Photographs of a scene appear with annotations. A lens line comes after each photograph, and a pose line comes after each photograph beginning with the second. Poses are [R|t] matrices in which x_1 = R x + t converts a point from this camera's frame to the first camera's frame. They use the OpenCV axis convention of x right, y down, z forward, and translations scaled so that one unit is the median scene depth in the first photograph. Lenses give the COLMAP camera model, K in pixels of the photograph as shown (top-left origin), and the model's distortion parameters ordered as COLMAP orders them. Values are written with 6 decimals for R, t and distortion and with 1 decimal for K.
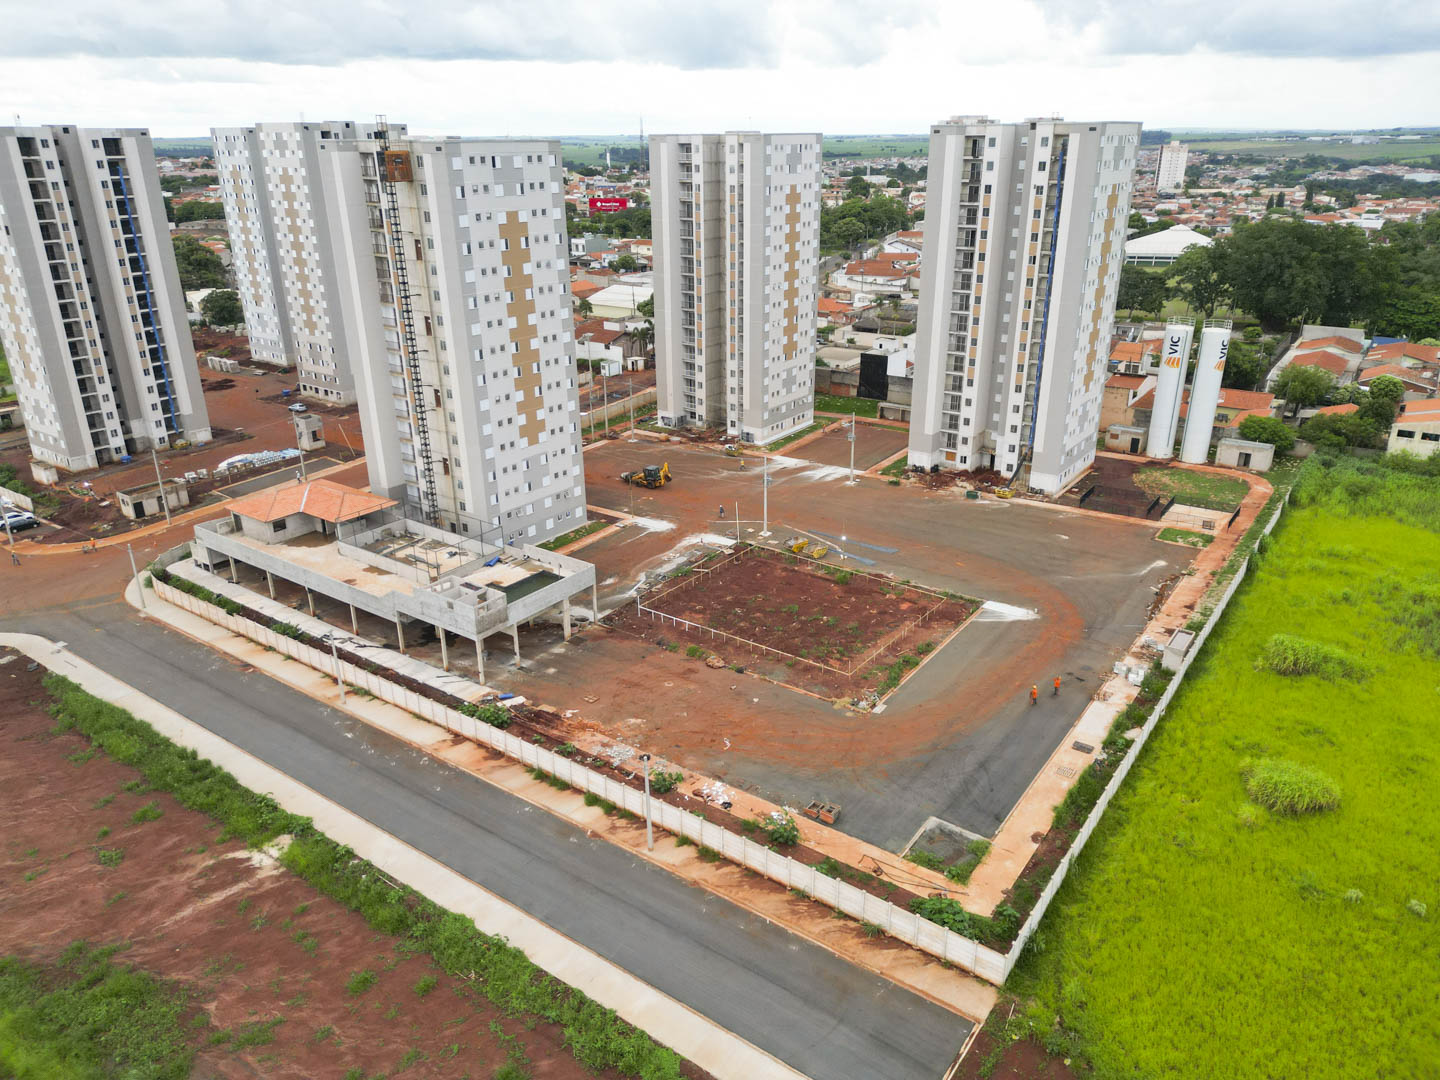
lens RADIAL K [[1009.5, 0, 722.6], [0, 1009.5, 544.0], [0, 0, 1]] dist [0.072379, -0.067741]
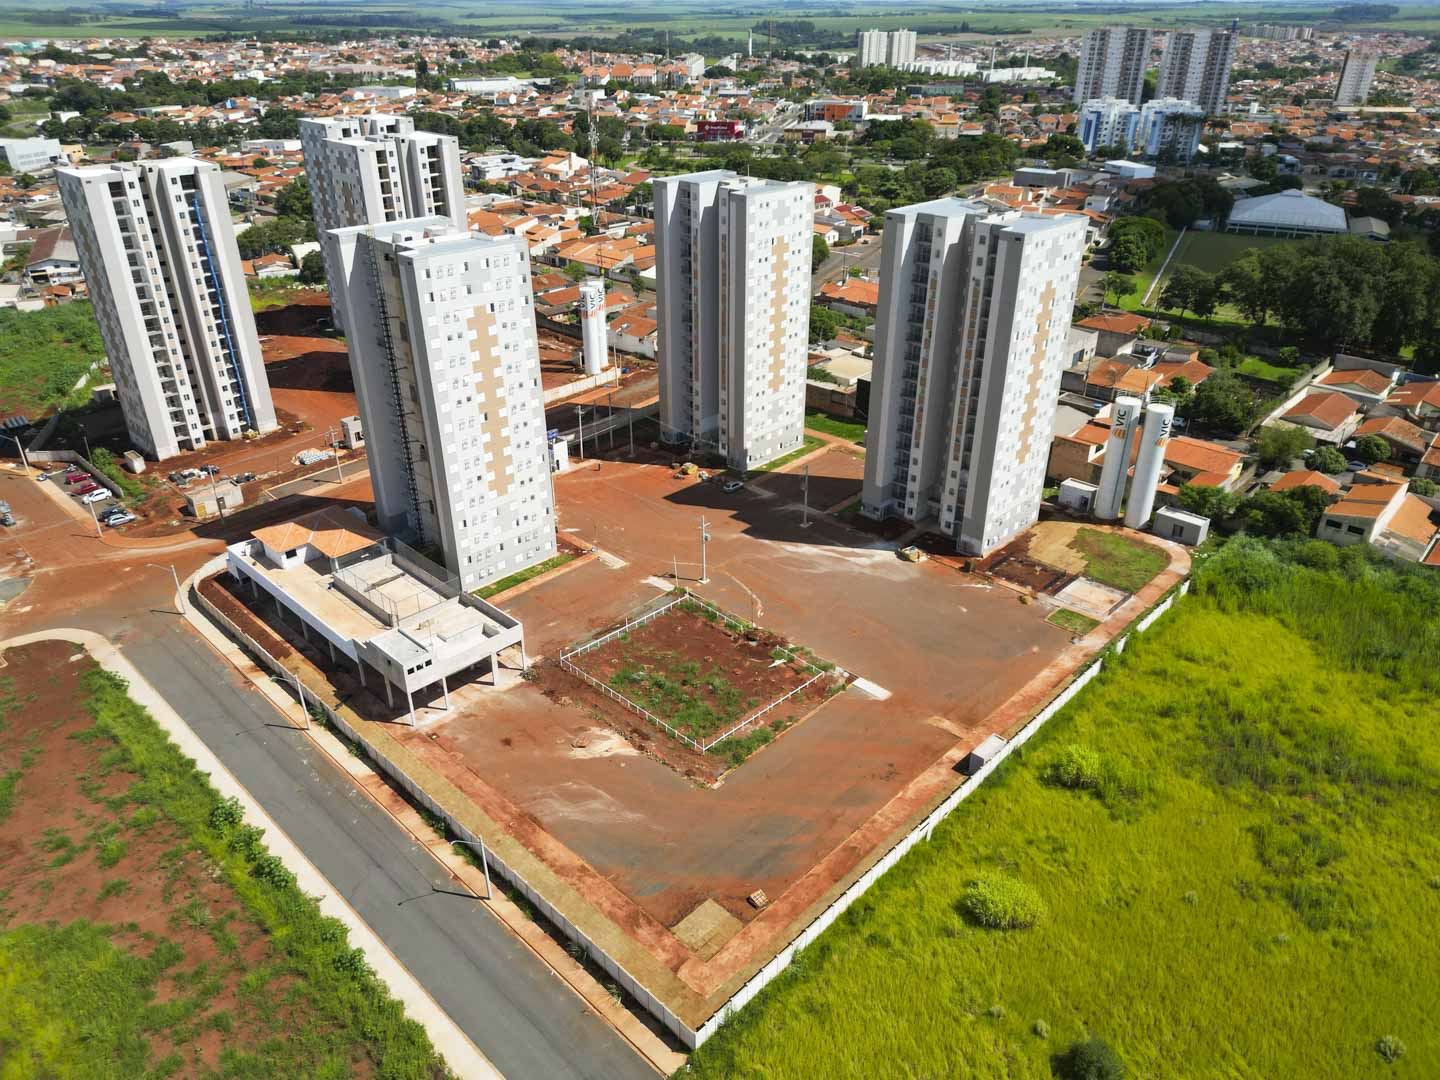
lens RADIAL K [[1009.5, 0, 721.8], [0, 1009.5, 550.1], [0, 0, 1]] dist [0.072379, -0.067741]
pose [[0.989417, 0.076649, -0.123203, 0.175243], [-0.062224, 0.991187, 0.116946, -0.156519], [0.131082, -0.108043, 0.985467, -0.100232]]
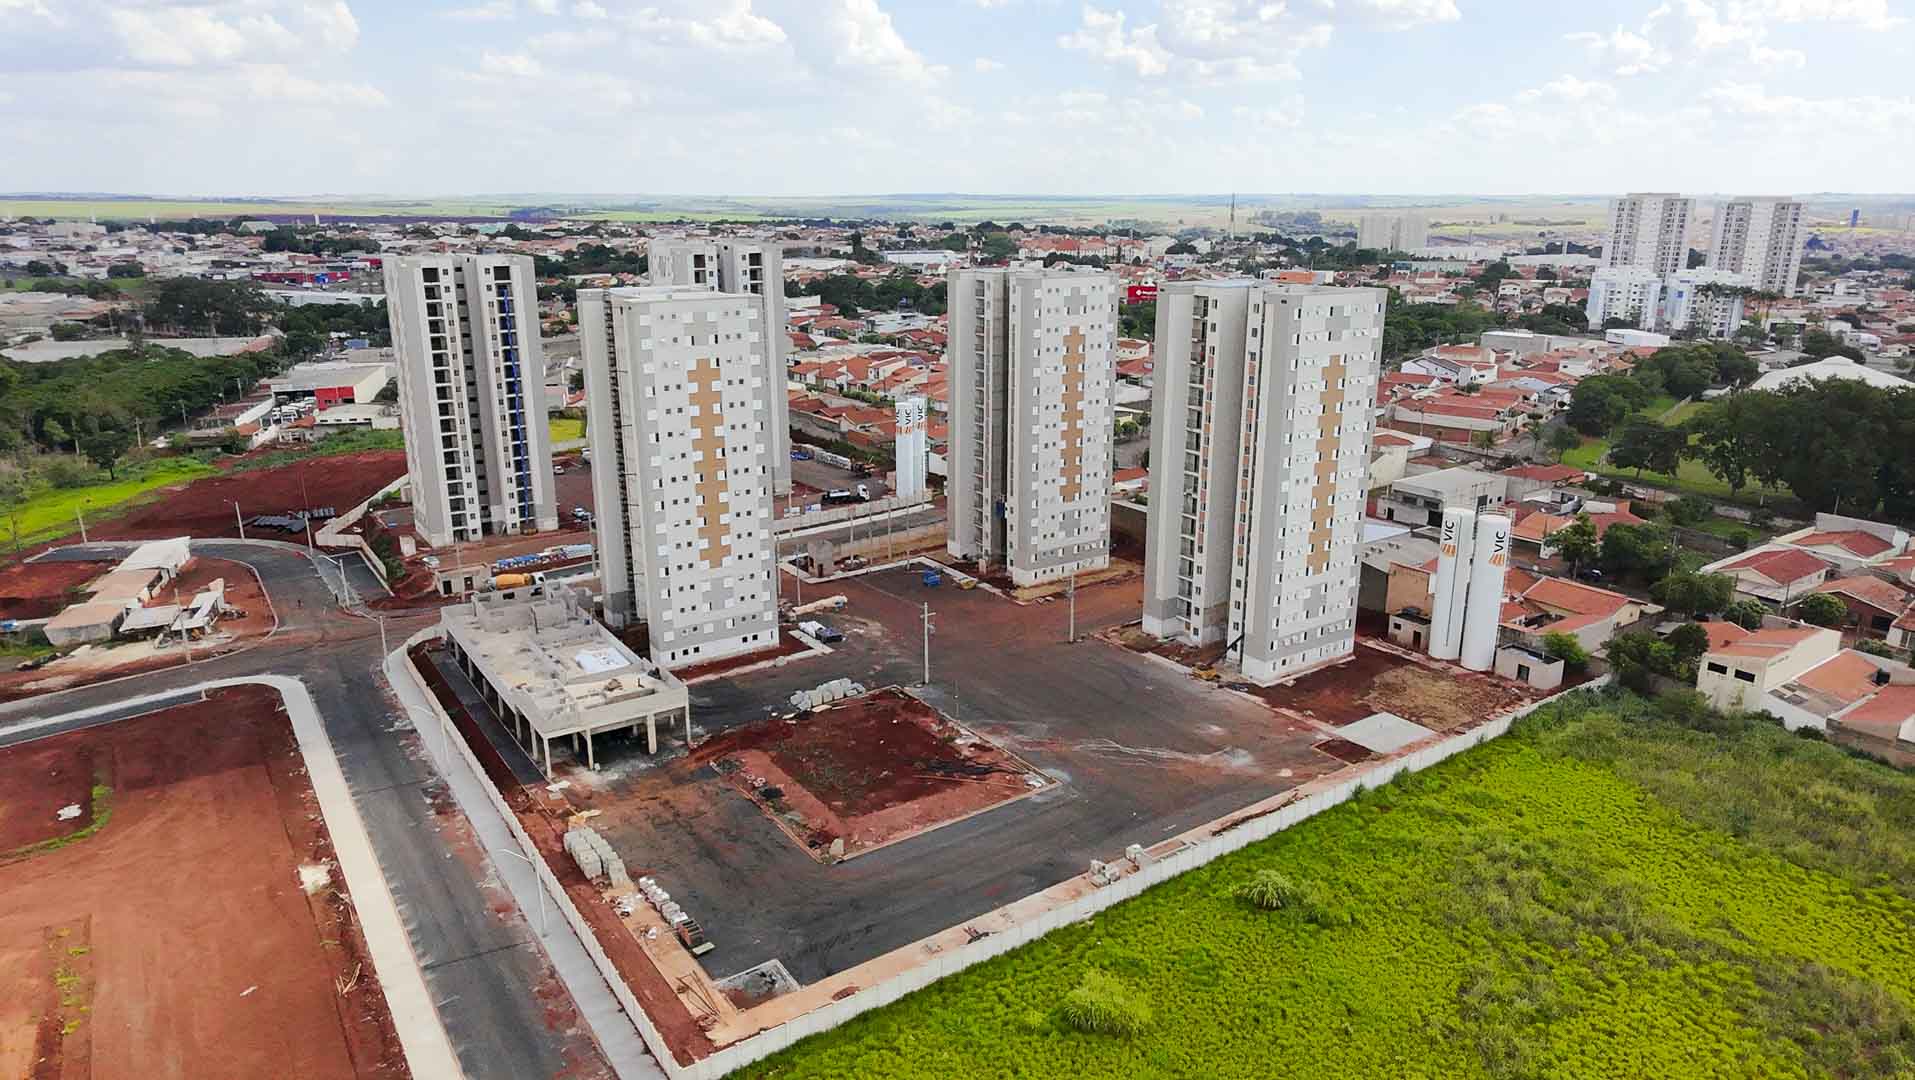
lens RADIAL K [[1228.8, 0, 965.6], [0, 1228.8, 546.5], [0, 0, 1]] dist [0.005286, 0.000999]
pose [[0.940367, 0.100404, -0.325005, 0.394537], [-0.132374, 0.988147, -0.077740, -0.045614], [0.313347, 0.116127, 0.942512, -0.109447]]
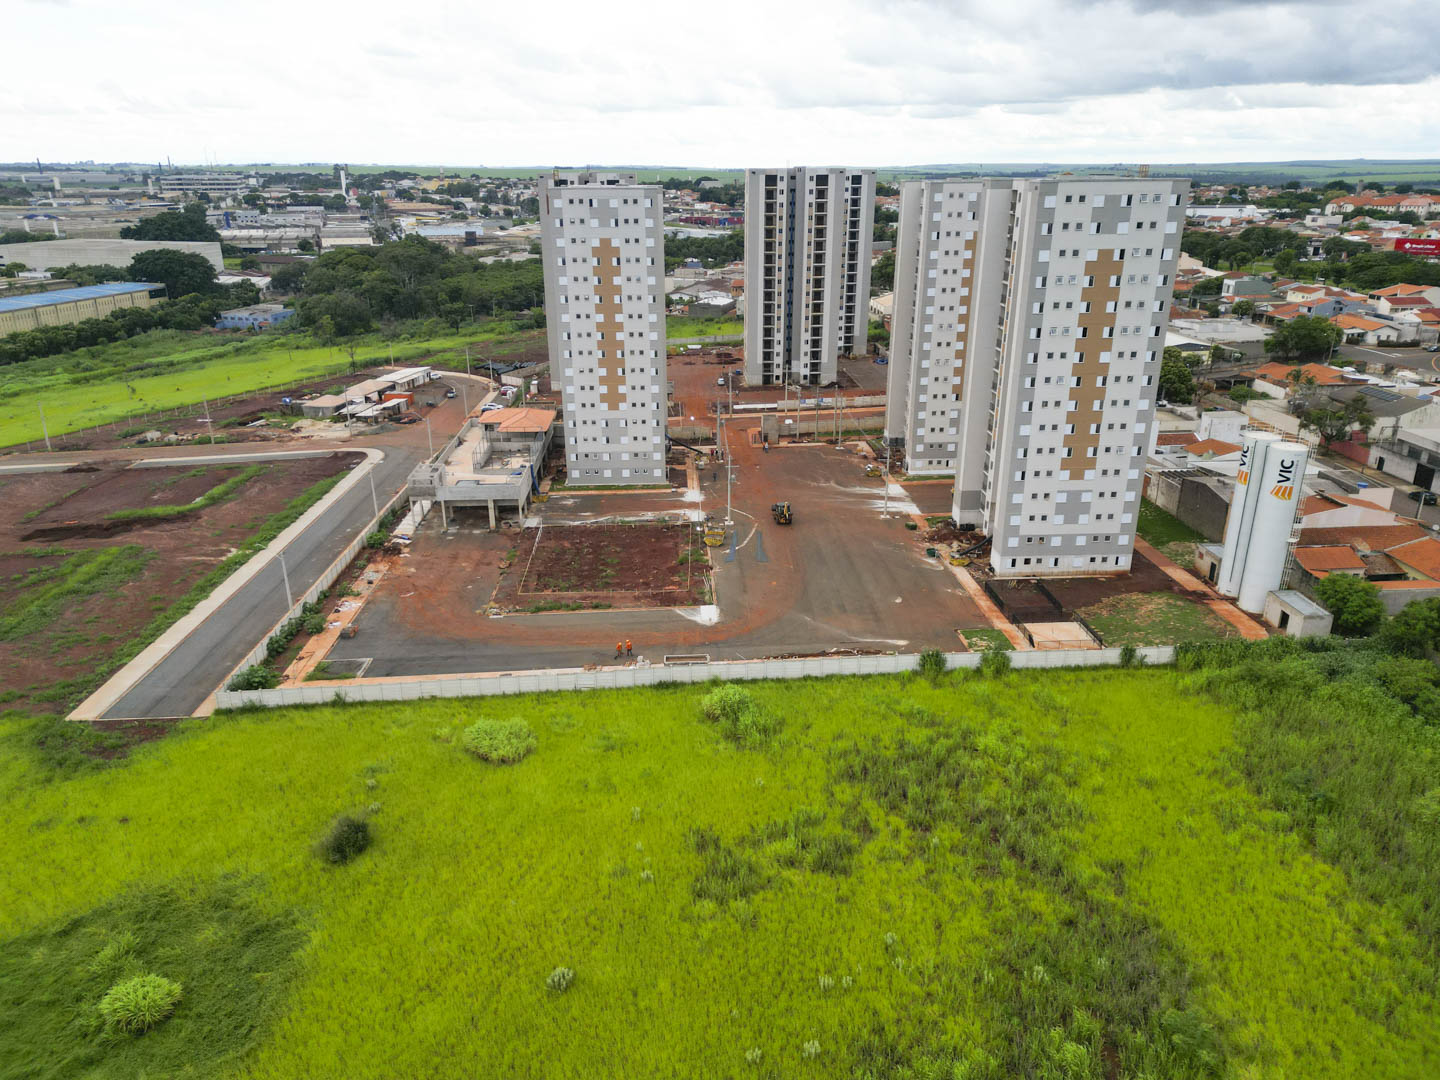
lens RADIAL K [[1009.5, 0, 722.4], [0, 1009.5, 548.0], [0, 0, 1]] dist [0.072379, -0.067741]
pose [[0.628259, 0.277622, -0.726785, 0.782092], [-0.290775, 0.950257, 0.111629, -0.096849], [0.721623, 0.141199, 0.677734, 0.179837]]
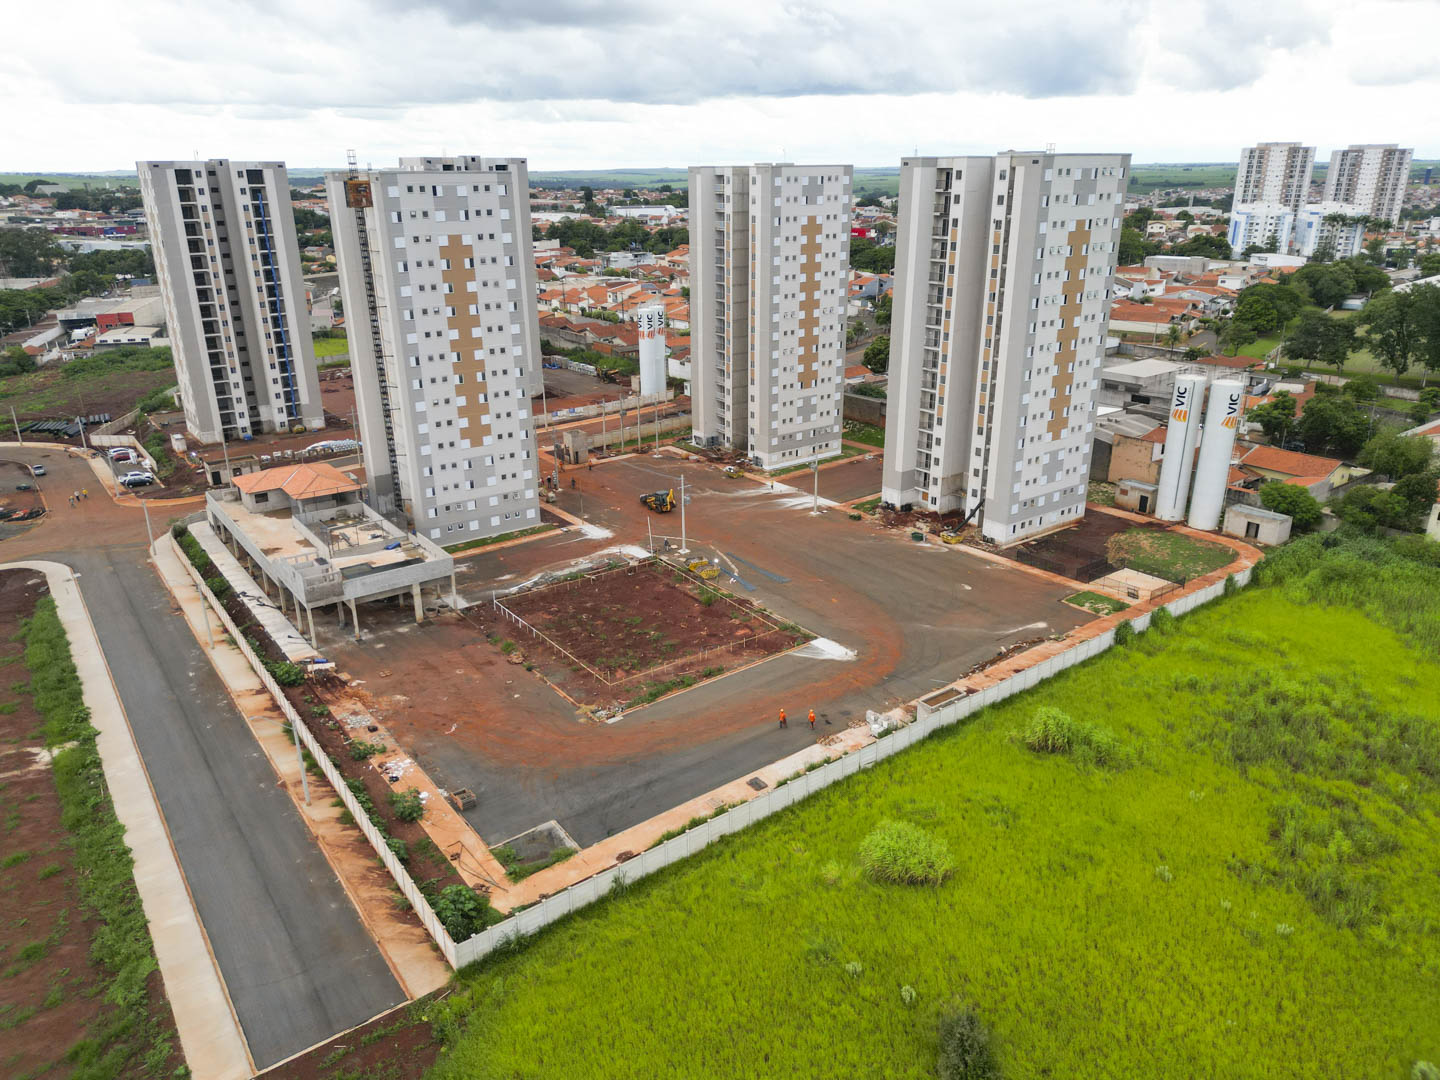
lens RADIAL K [[1009.5, 0, 722.3], [0, 1009.5, 544.3], [0, 0, 1]] dist [0.072379, -0.067741]
pose [[0.953595, 0.104357, -0.282430, 0.322524], [-0.111676, 0.993695, -0.009894, -0.010061], [0.279617, 0.040975, 0.959237, 0.022789]]
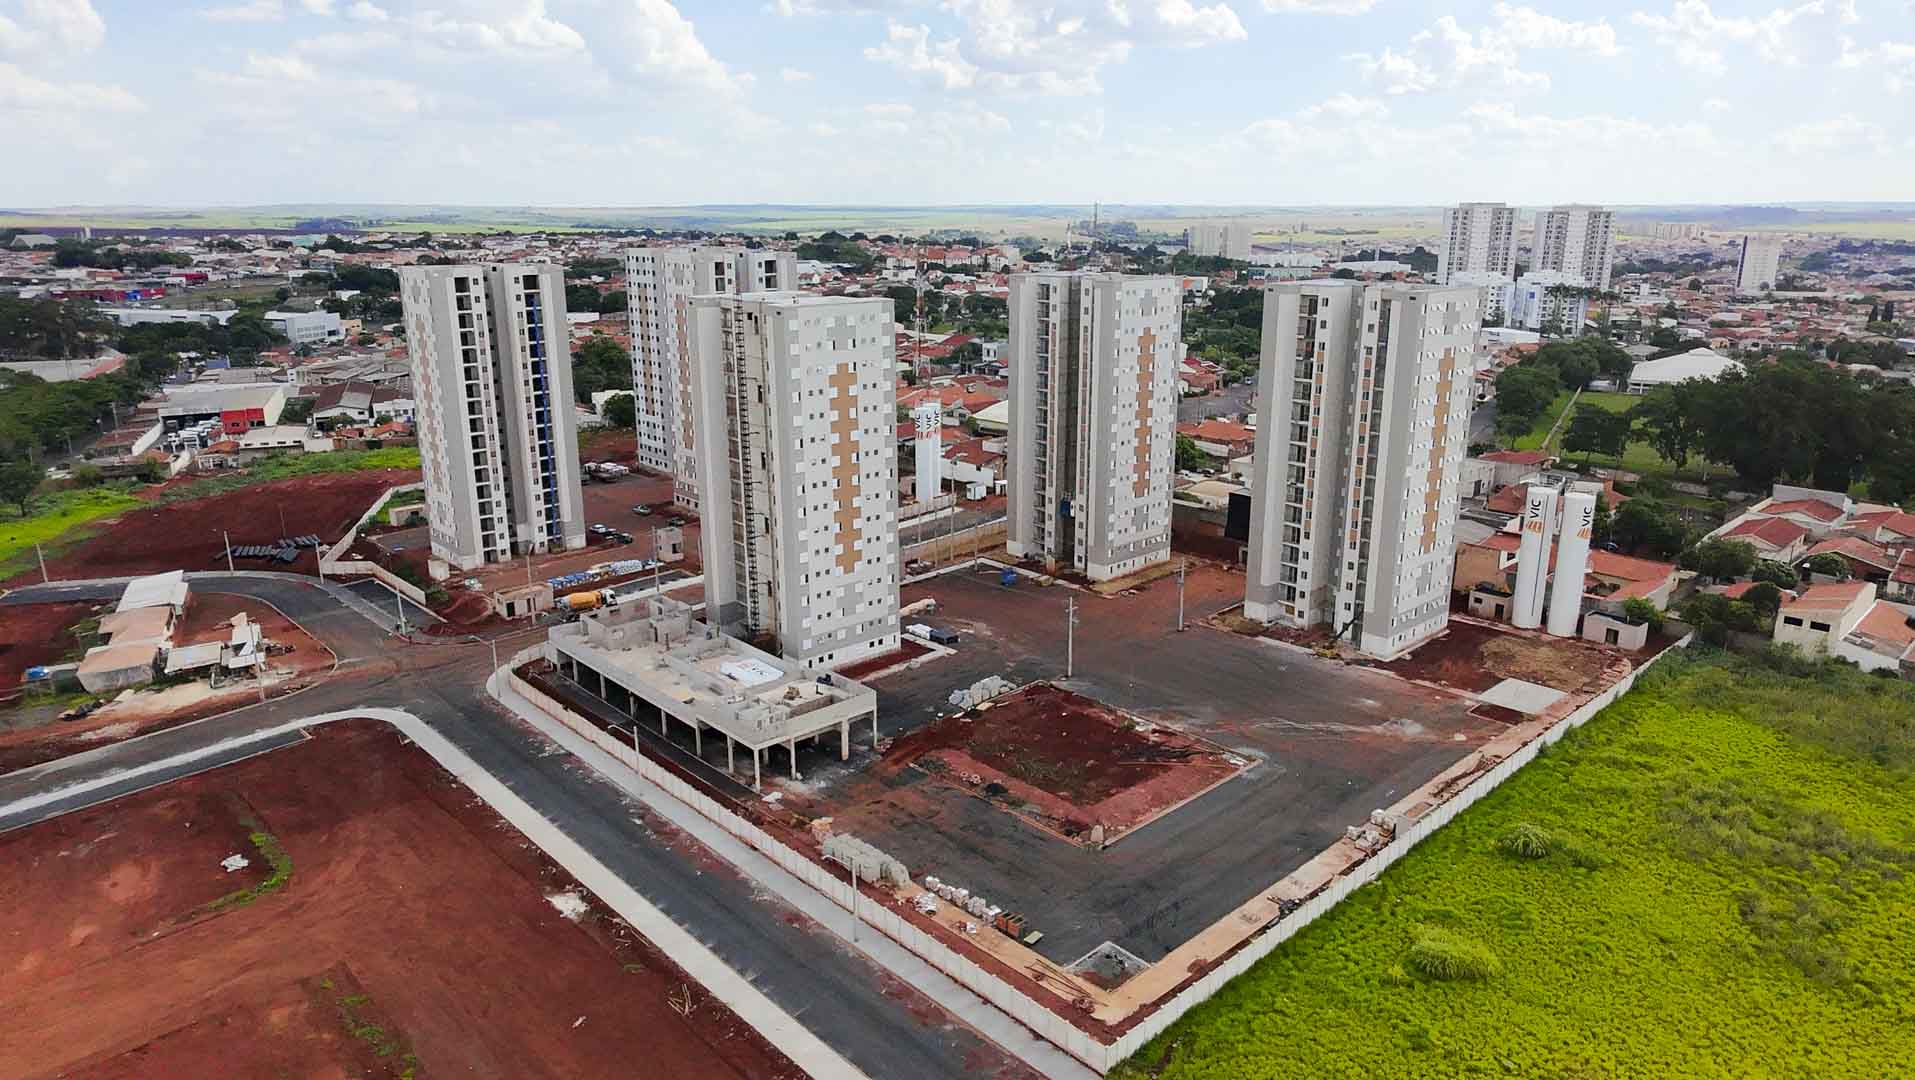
lens RADIAL K [[1228.8, 0, 967.0], [0, 1228.8, 544.5], [0, 0, 1]] dist [0.005286, 0.000999]
pose [[0.980693, 0.058192, -0.186697, 0.141989], [-0.078375, 0.991629, -0.102612, -0.005065], [0.179163, 0.115263, 0.977044, -0.192384]]
